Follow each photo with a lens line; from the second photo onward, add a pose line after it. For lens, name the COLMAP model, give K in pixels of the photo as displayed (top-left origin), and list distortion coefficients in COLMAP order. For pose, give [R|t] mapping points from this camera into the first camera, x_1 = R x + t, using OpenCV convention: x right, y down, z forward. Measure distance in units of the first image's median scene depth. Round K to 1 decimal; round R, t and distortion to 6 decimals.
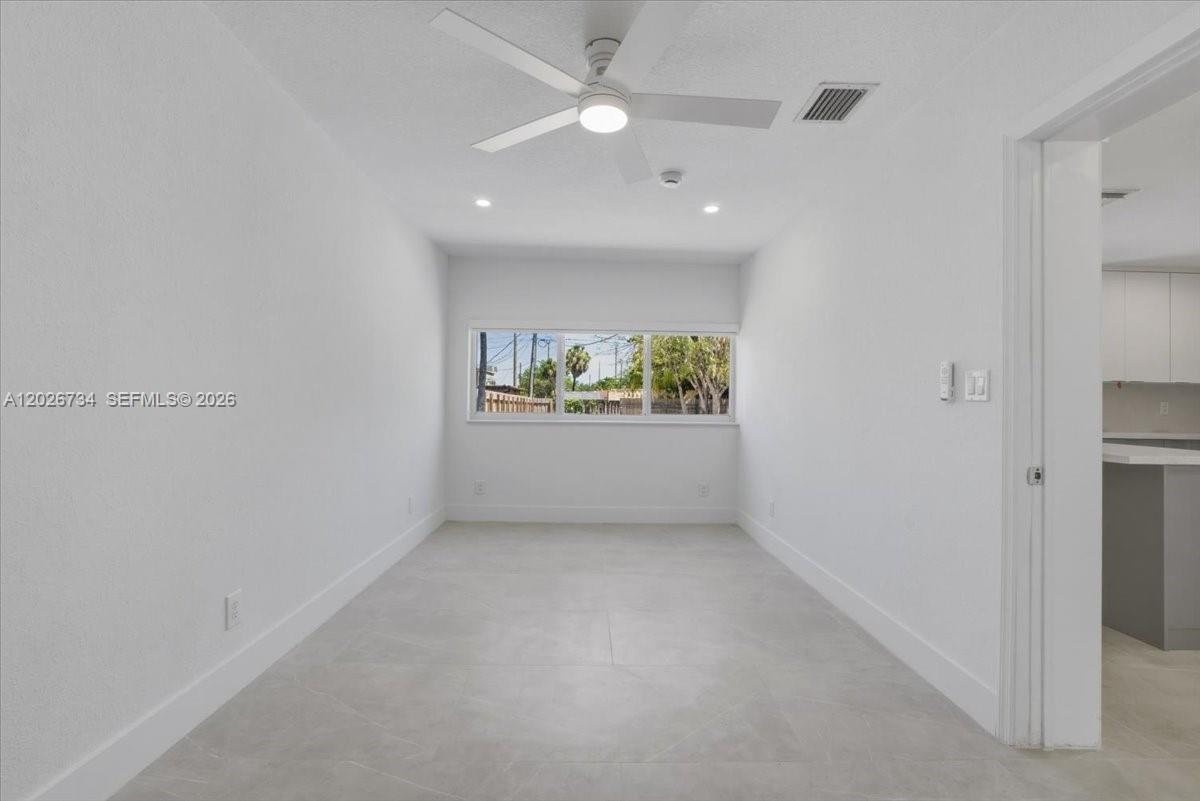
lens RADIAL K [[525.8, 0, 600.0], [0, 525.8, 400.5], [0, 0, 1]] dist [0.001218, 0.000687]
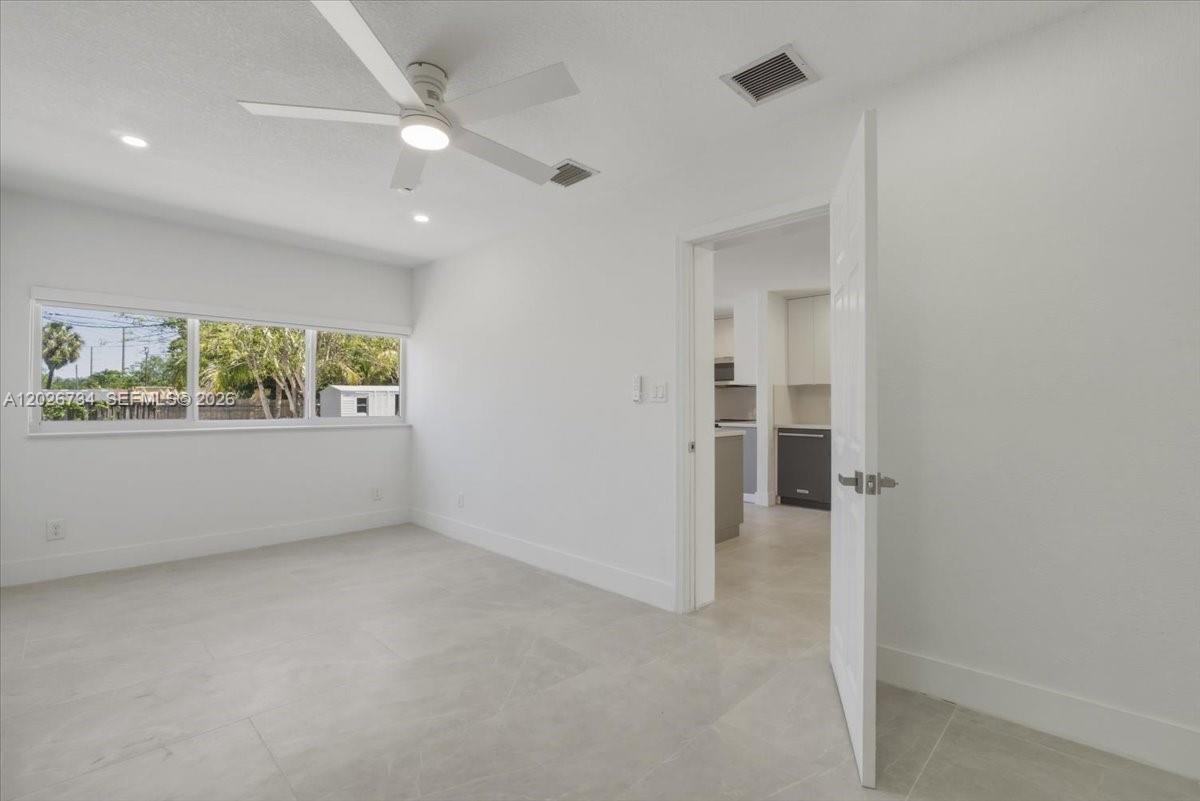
lens RADIAL K [[537.3, 0, 600.0], [0, 537.3, 400.5], [0, 0, 1]] dist [-0.011290, -0.000218]
pose [[0.721642, -0.006517, 0.692236, -0.201384], [0.006277, 0.999976, 0.002871, -0.003417], [-0.692238, 0.002273, 0.721666, -0.006520]]
